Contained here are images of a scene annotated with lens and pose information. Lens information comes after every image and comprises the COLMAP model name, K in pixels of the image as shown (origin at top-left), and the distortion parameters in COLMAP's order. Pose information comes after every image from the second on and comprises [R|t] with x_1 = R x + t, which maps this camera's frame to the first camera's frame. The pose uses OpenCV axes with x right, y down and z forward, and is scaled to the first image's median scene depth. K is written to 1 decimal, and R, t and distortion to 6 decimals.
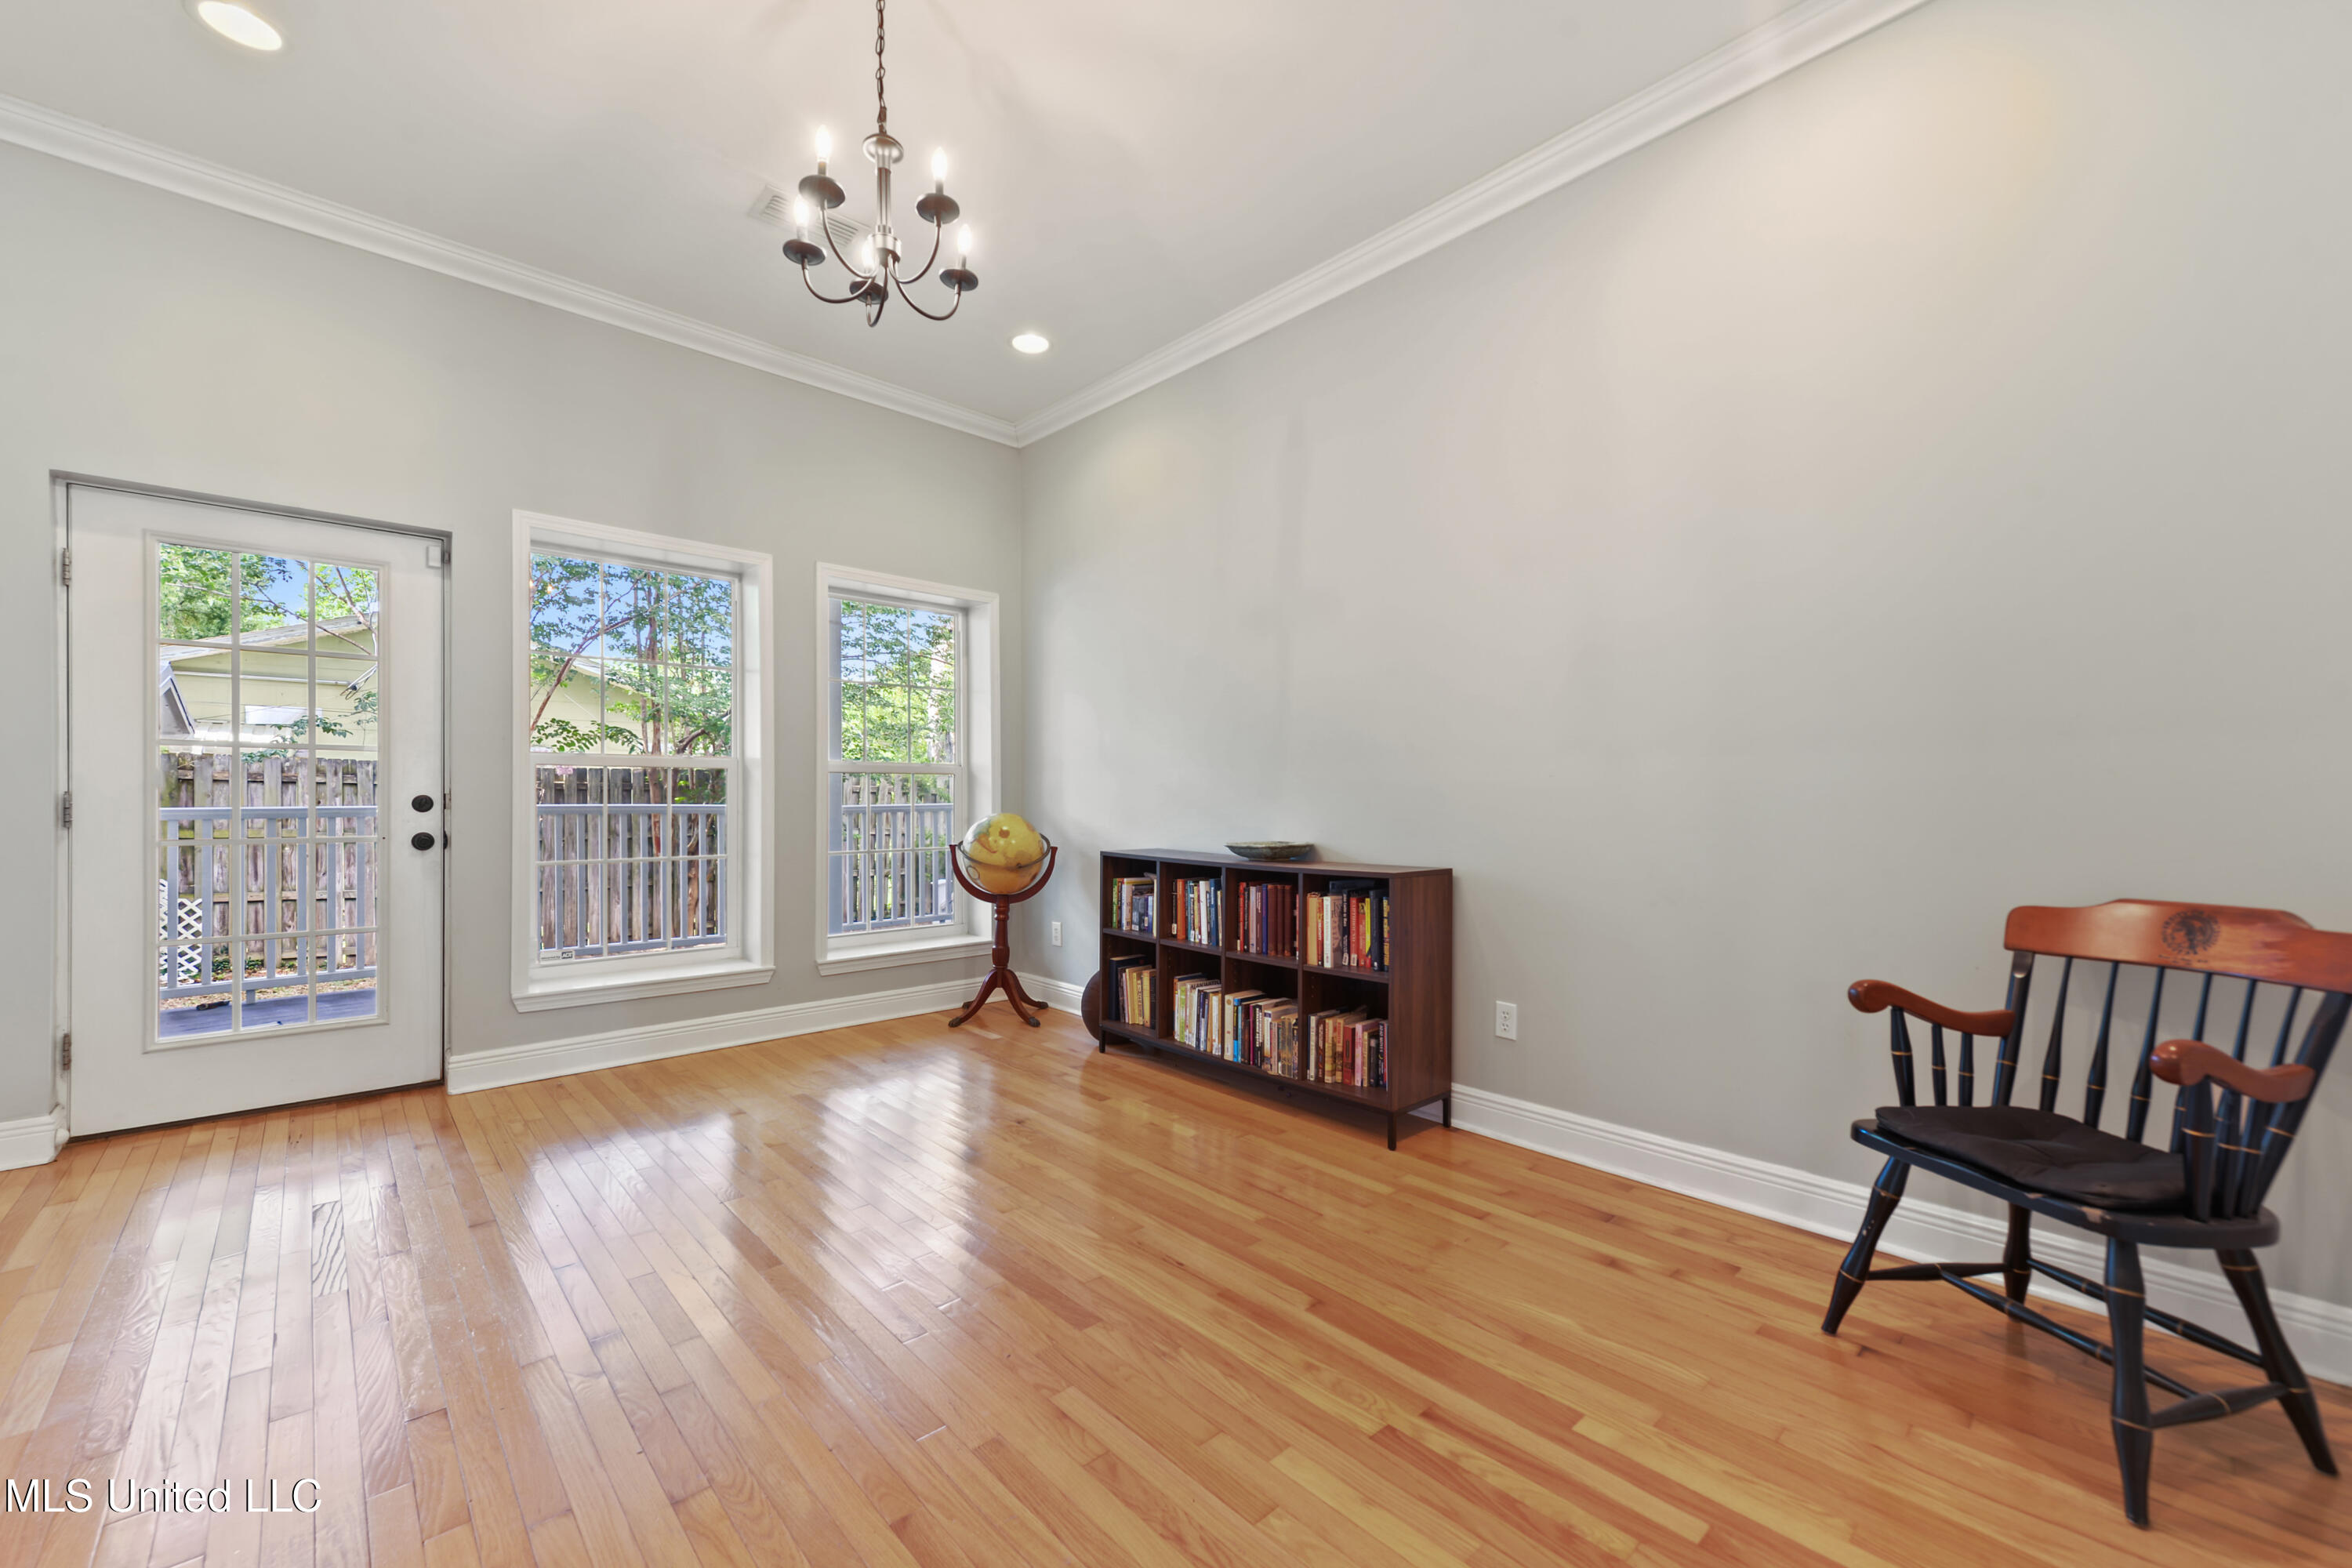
lens RADIAL K [[941.9, 0, 1177.8], [0, 941.9, 795.4], [0, 0, 1]] dist [0.010549, -0.000045]
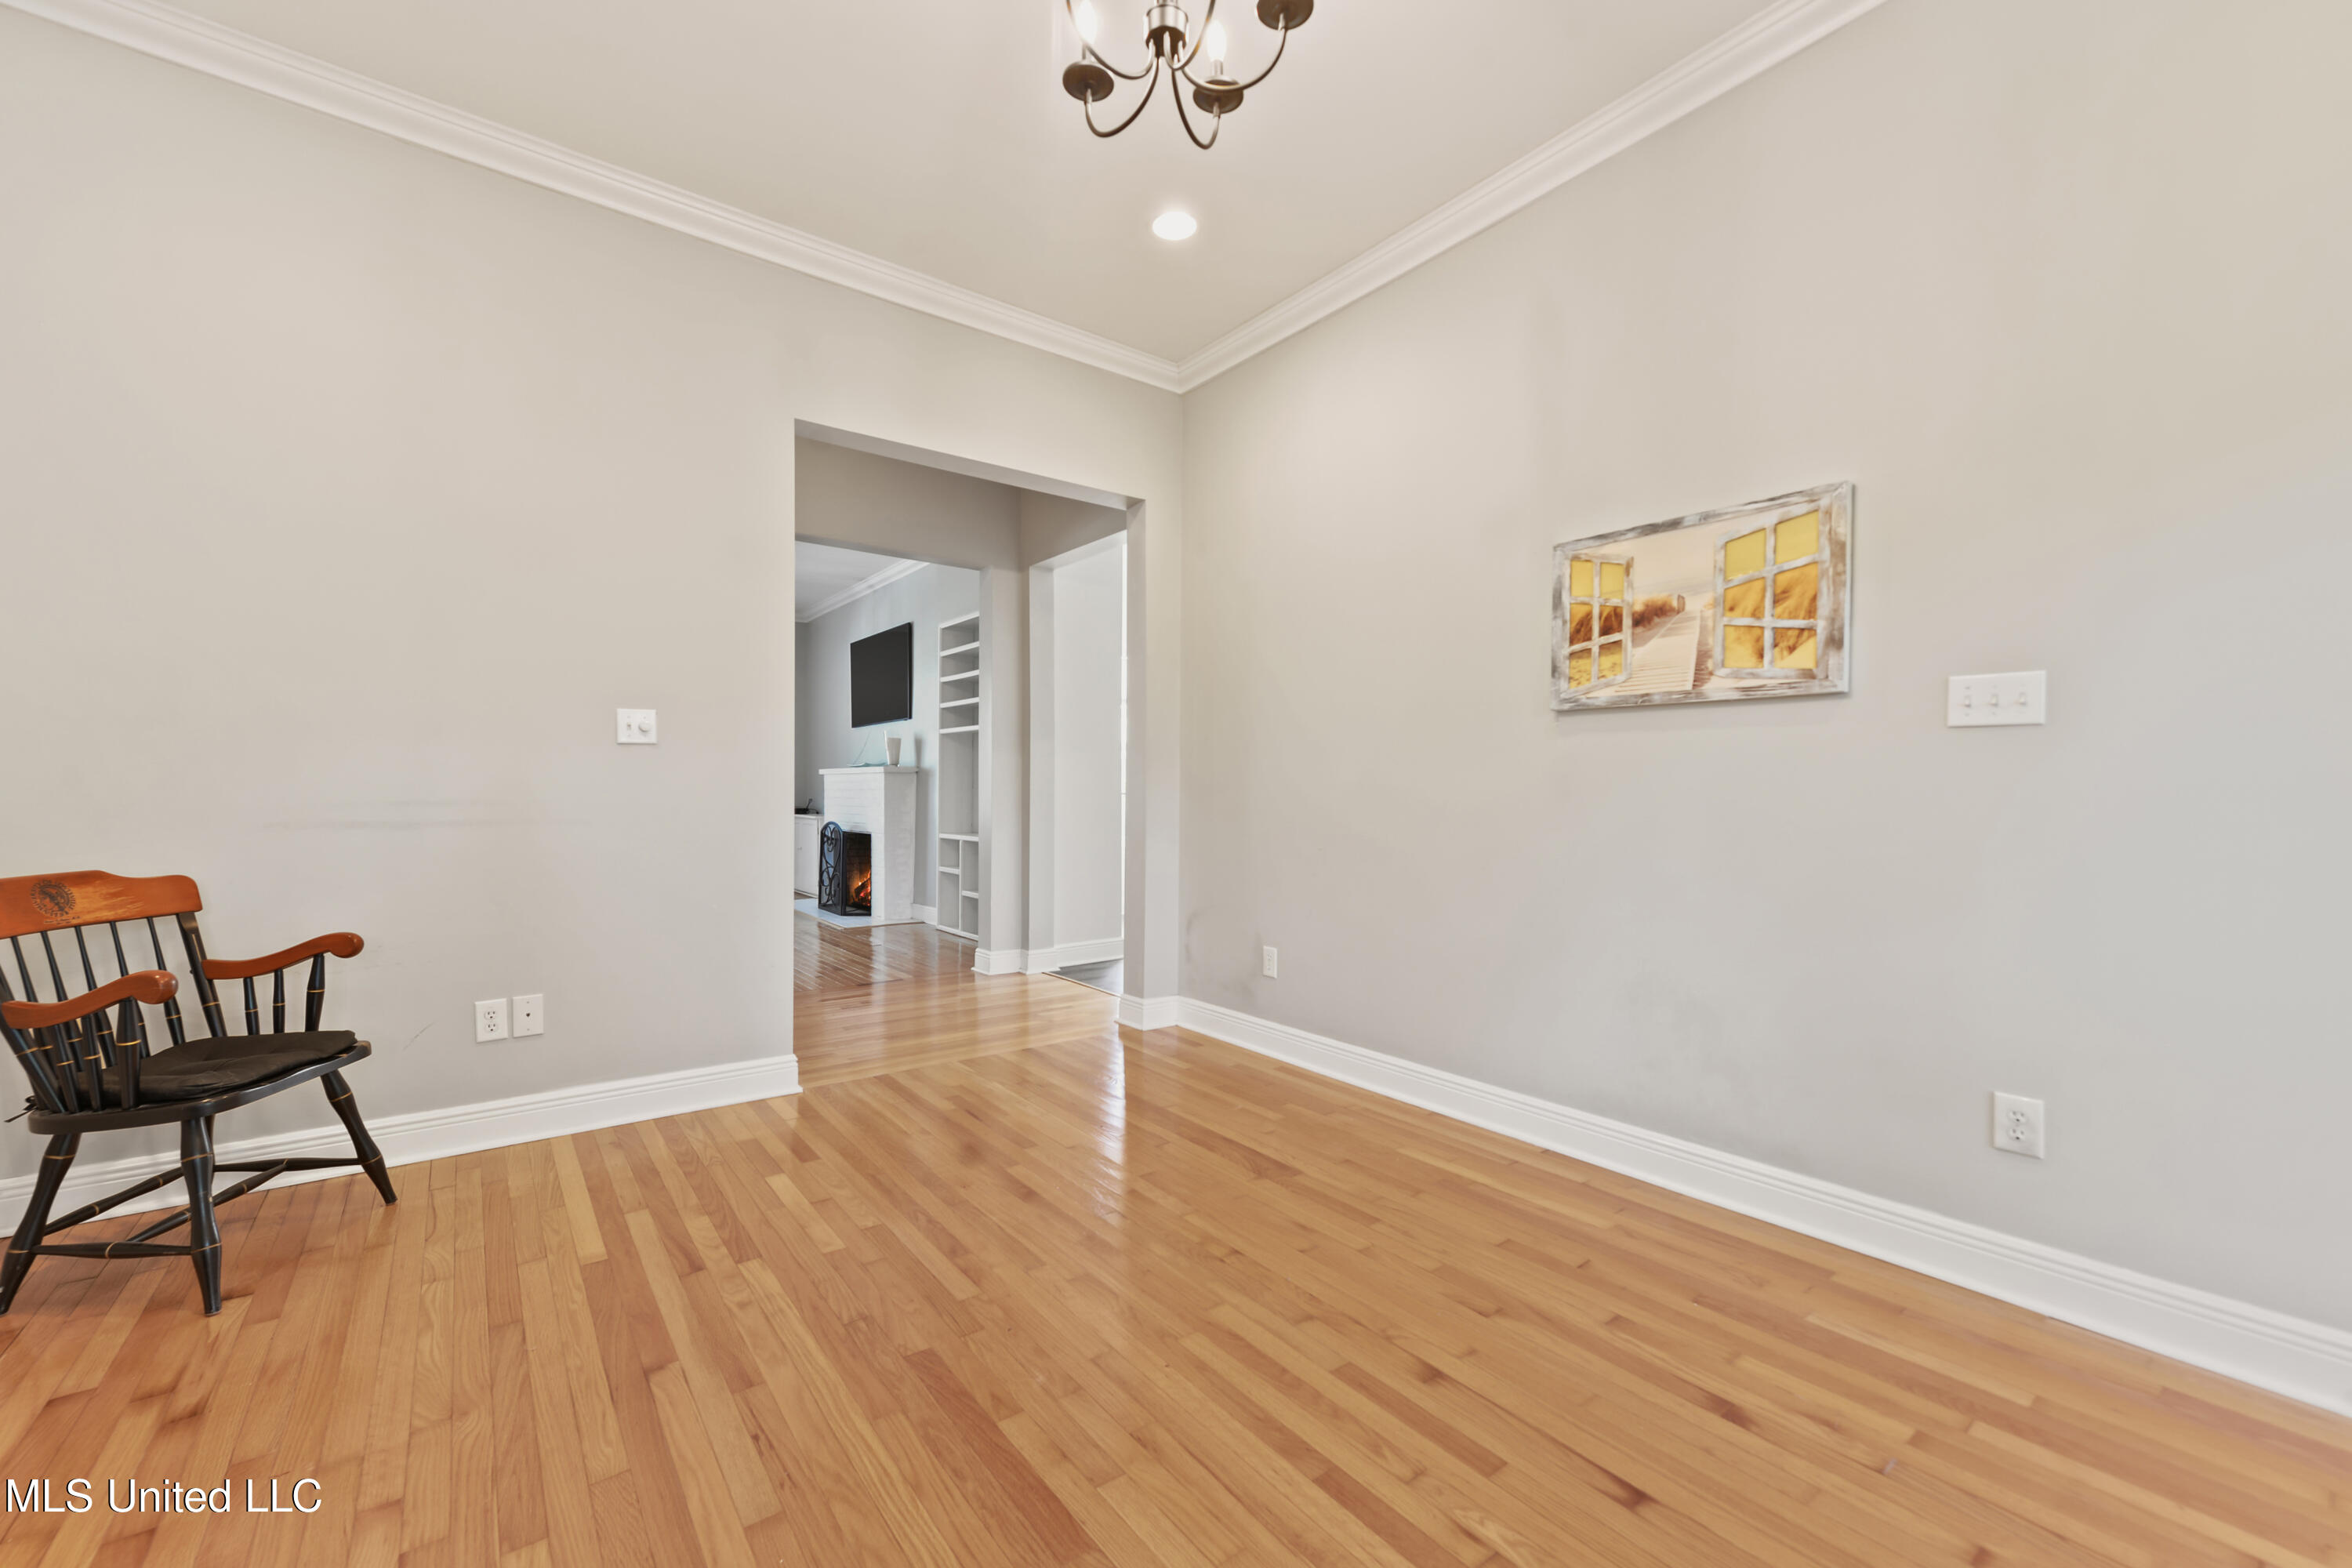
lens RADIAL K [[941.9, 0, 1177.3], [0, 941.9, 791.9], [0, 0, 1]] dist [0.010549, -0.000045]
pose [[-0.995421, -0.010458, 0.095016, -0.460385], [-0.010845, 0.999935, -0.003559, -0.001296], [-0.094973, -0.004573, -0.995469, 2.039823]]
